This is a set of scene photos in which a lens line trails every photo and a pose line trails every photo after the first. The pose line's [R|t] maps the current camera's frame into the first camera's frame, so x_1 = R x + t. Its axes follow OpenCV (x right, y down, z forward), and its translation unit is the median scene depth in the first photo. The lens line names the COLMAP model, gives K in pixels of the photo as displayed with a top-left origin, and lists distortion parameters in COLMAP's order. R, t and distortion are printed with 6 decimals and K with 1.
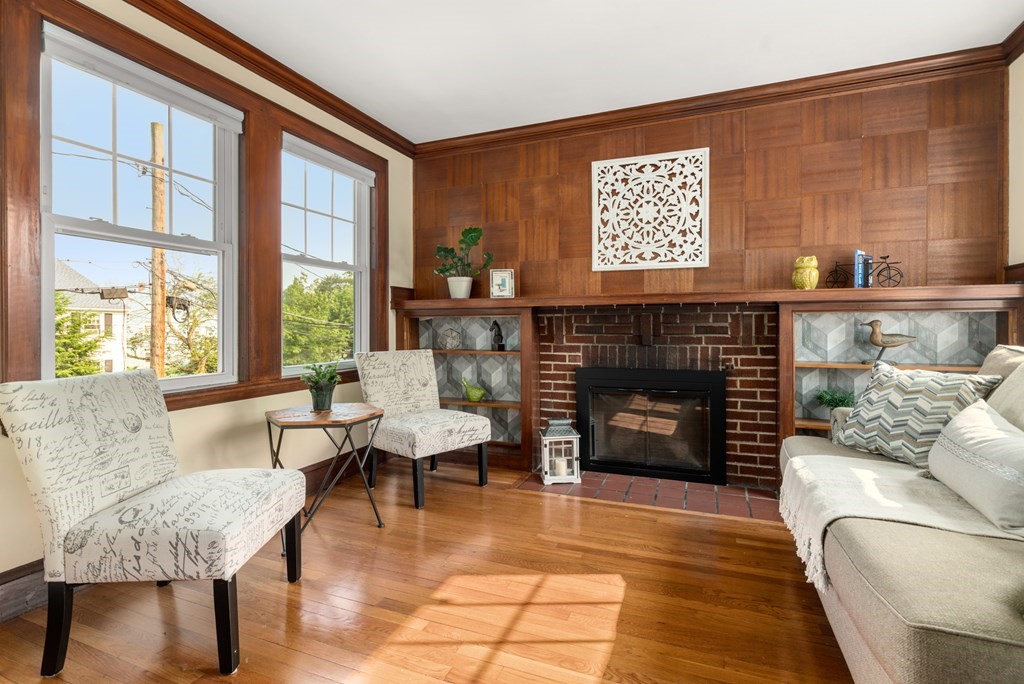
lens RADIAL K [[468.6, 0, 526.1], [0, 468.6, 329.4], [0, 0, 1]] dist [-0.006487, 0.003785]
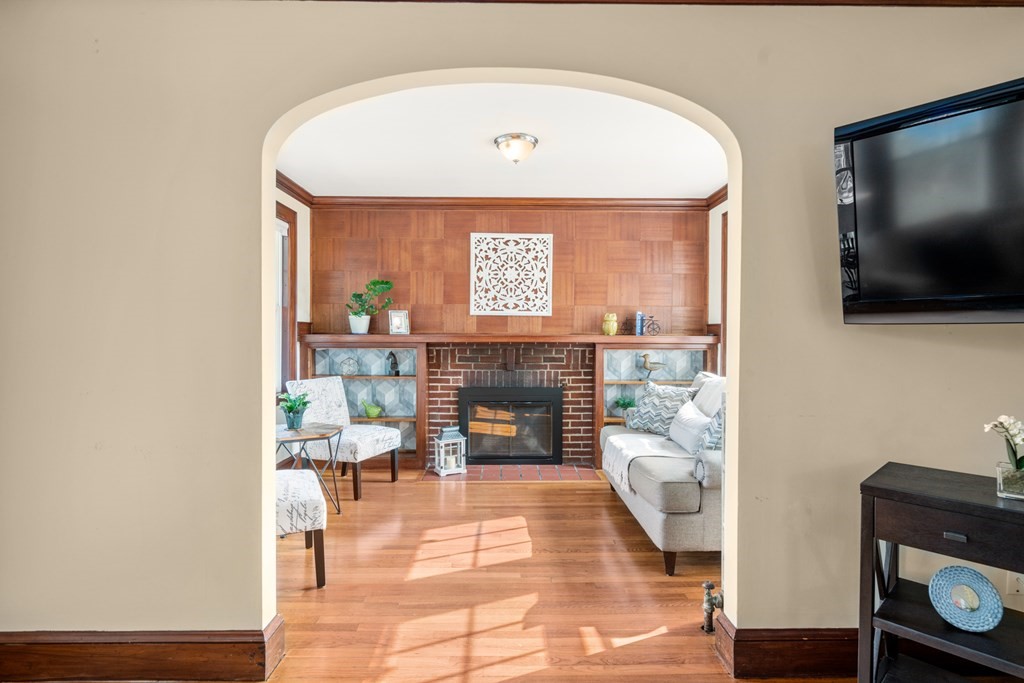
lens RADIAL K [[504.5, 0, 511.5], [0, 504.5, 342.5], [0, 0, 1]] dist [-0.013581, 0.000078]
pose [[0.924832, 0.001874, 0.380372, -0.319407], [-0.005236, 0.999956, 0.007803, -0.062504], [-0.380340, -0.009208, 0.924801, -0.399806]]
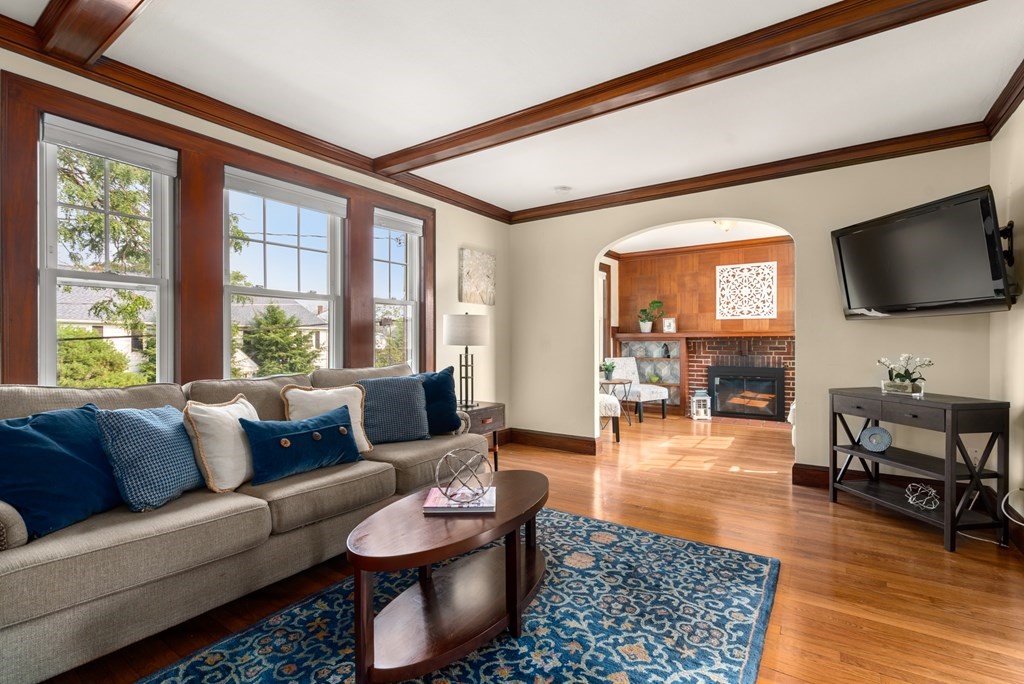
lens RADIAL K [[468.6, 0, 522.9], [0, 468.6, 343.7], [0, 0, 1]] dist [-0.006487, 0.003785]
pose [[0.977349, 0.000532, -0.211634, -0.272682], [0.000406, 0.999990, 0.004392, -0.029509], [0.211634, -0.004379, 0.977339, -1.275429]]
